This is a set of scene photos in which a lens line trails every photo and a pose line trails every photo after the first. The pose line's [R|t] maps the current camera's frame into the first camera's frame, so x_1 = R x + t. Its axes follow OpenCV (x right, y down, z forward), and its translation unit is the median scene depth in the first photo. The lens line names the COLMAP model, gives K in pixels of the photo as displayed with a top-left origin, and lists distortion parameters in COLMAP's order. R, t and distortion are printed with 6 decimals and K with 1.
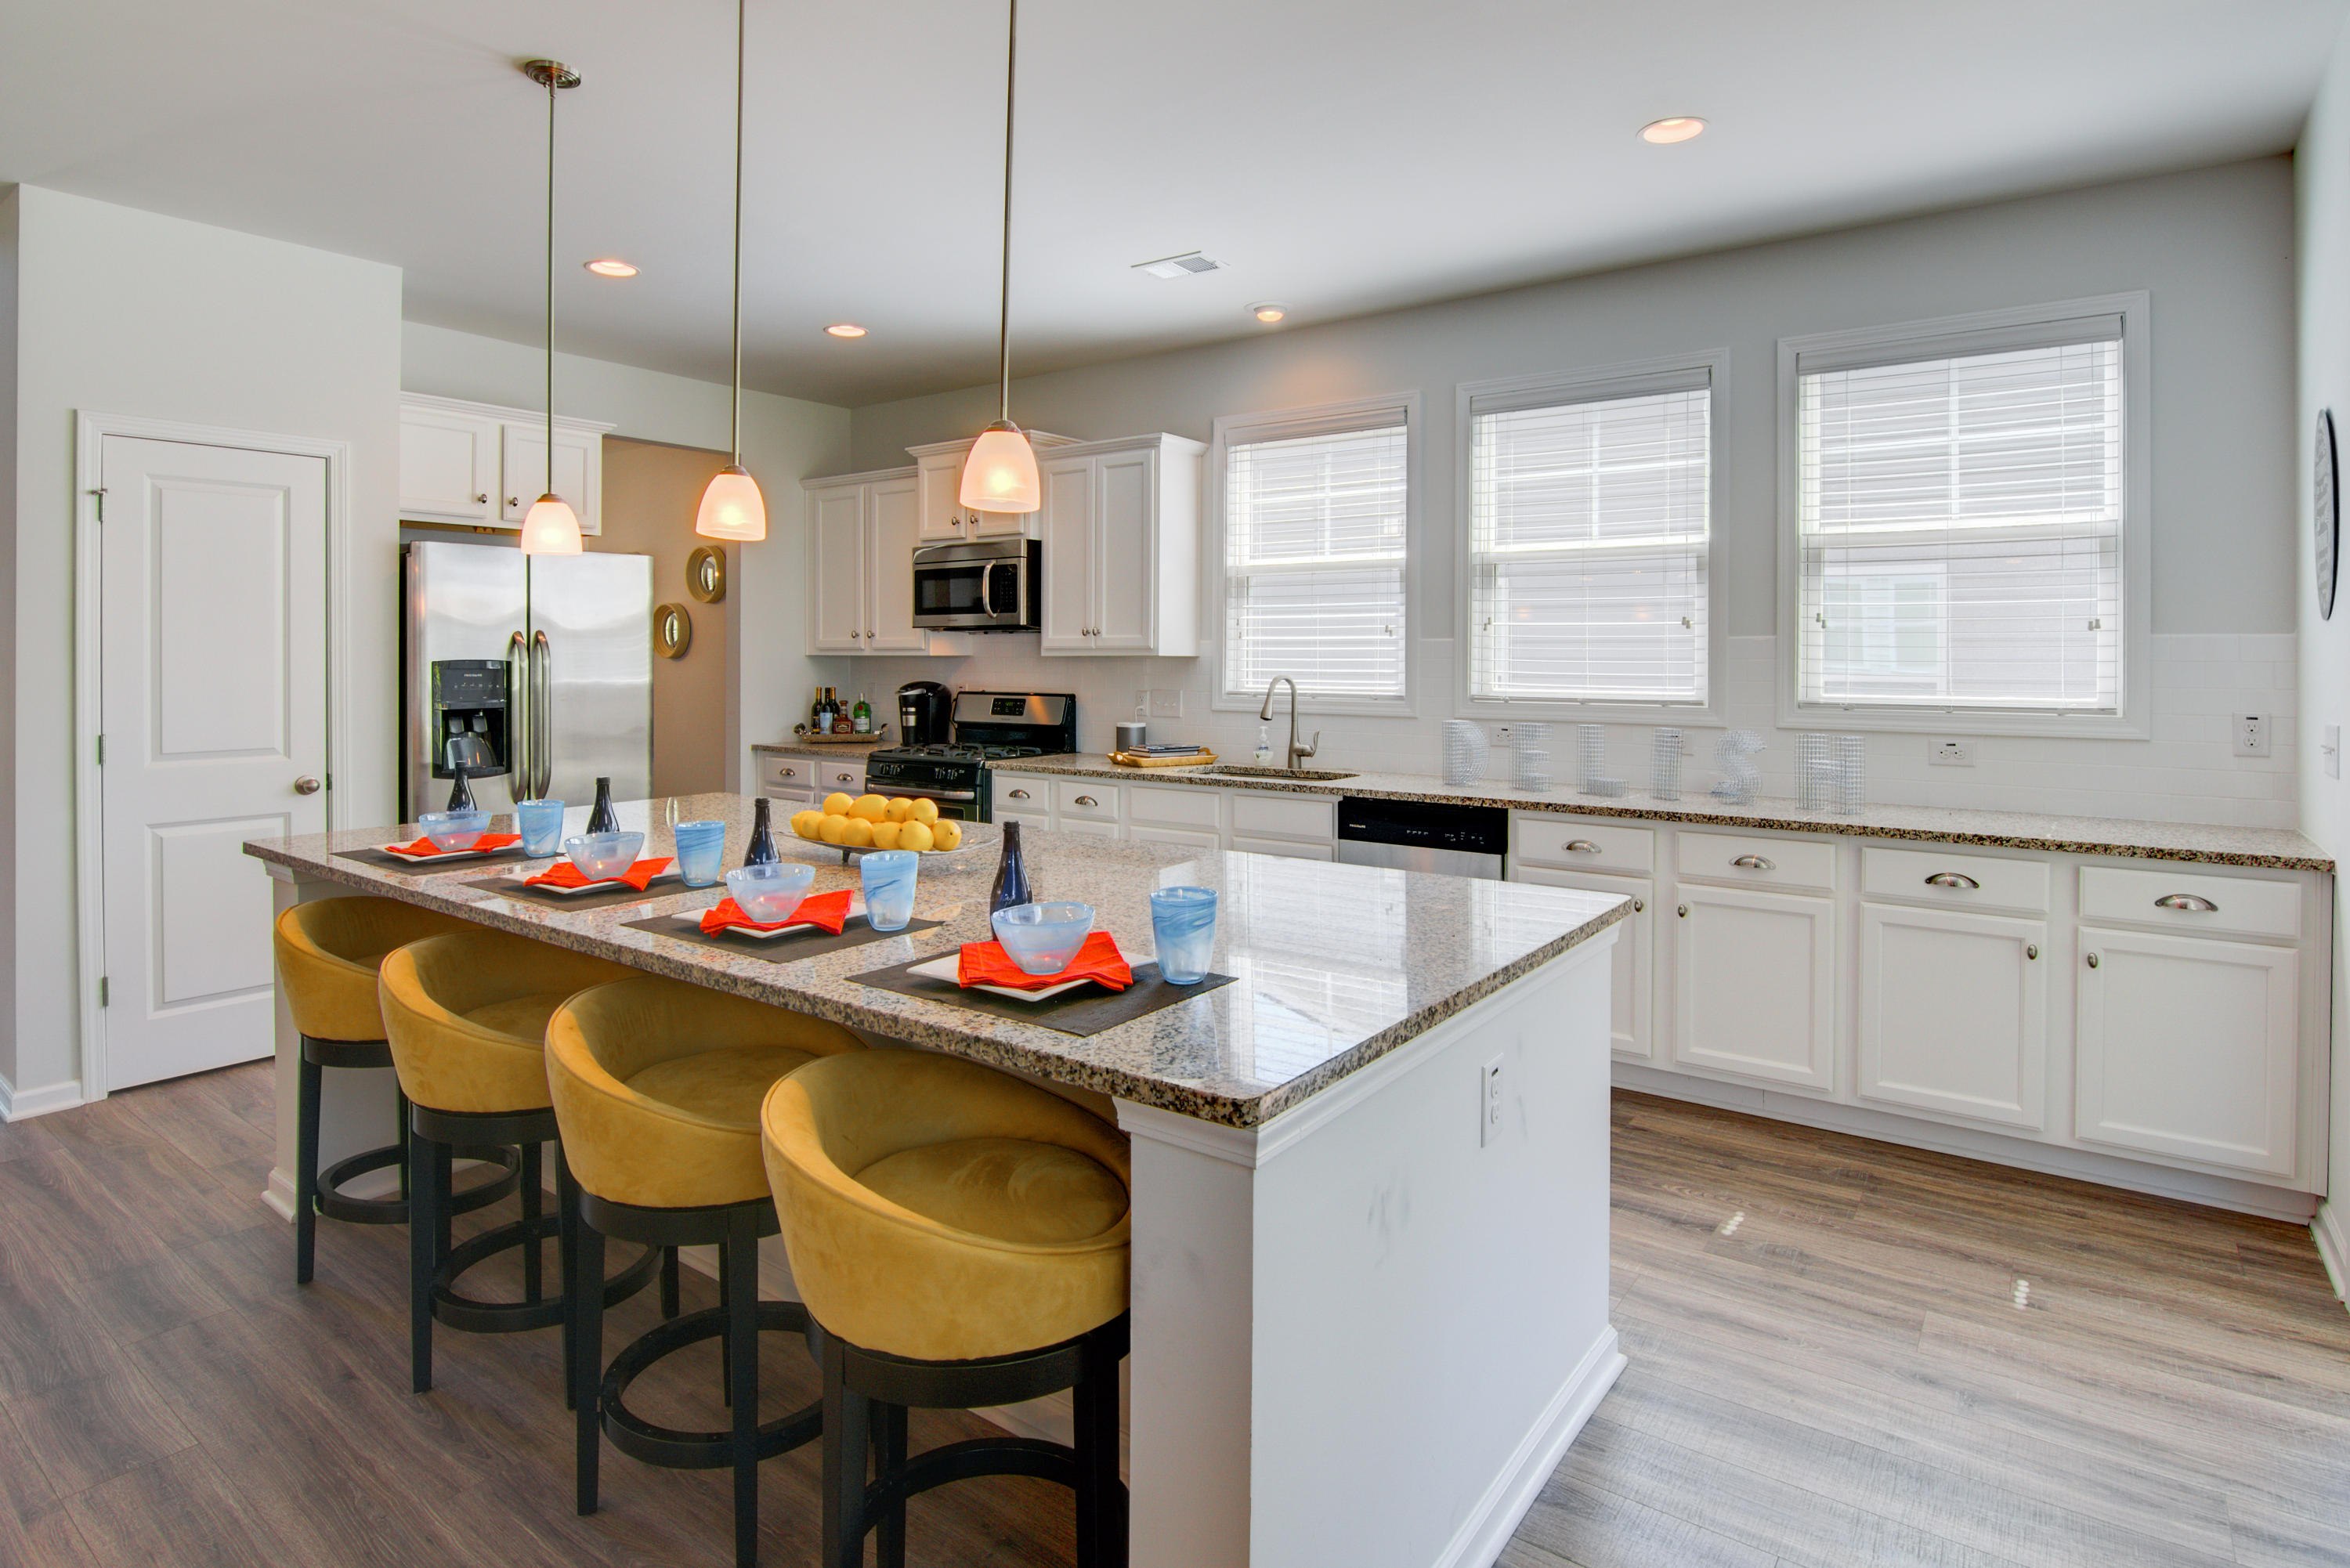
lens RADIAL K [[1217.1, 0, 1180.8], [0, 1217.1, 685.1], [0, 0, 1]] dist [-0.000028, -0.024828]
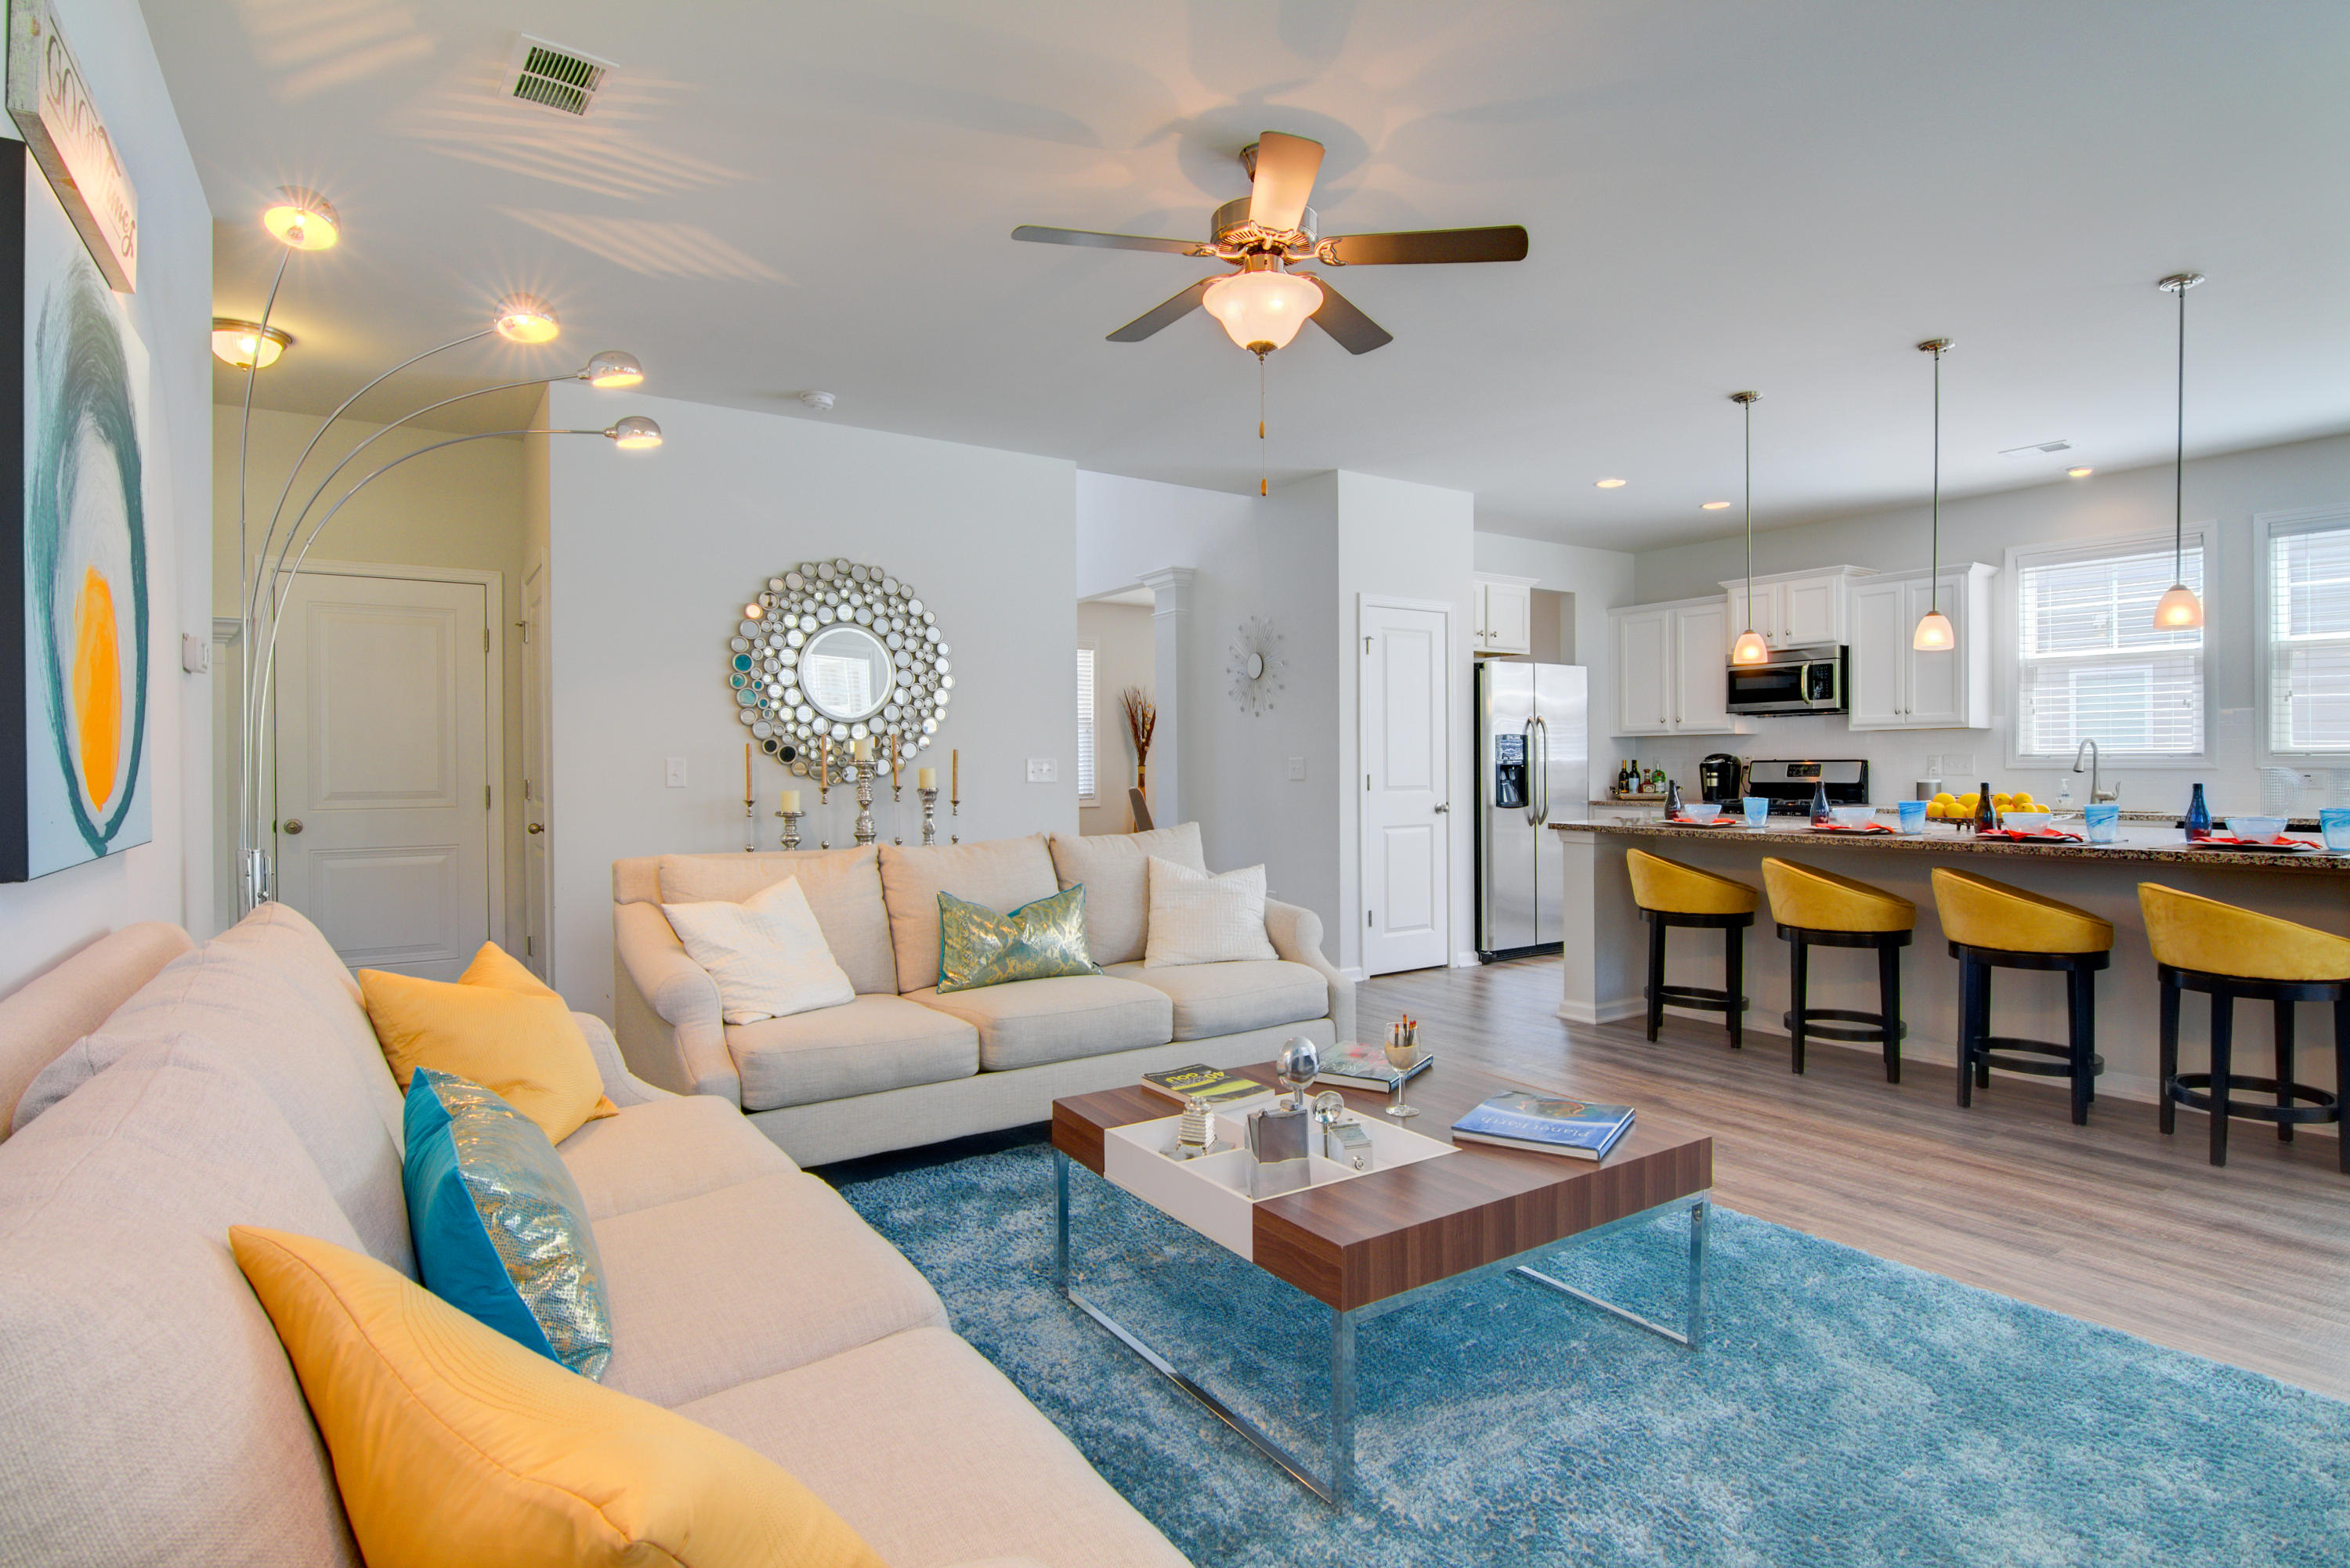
lens RADIAL K [[1179.4, 0, 1175.0], [0, 1179.4, 784.0], [0, 0, 1]] dist [0.001155, -0.019726]
pose [[0.939553, -0.002527, -0.342395, -0.385953], [0.000335, 0.999979, -0.006460, 0.045308], [0.342404, 0.005955, 0.939534, -0.506815]]
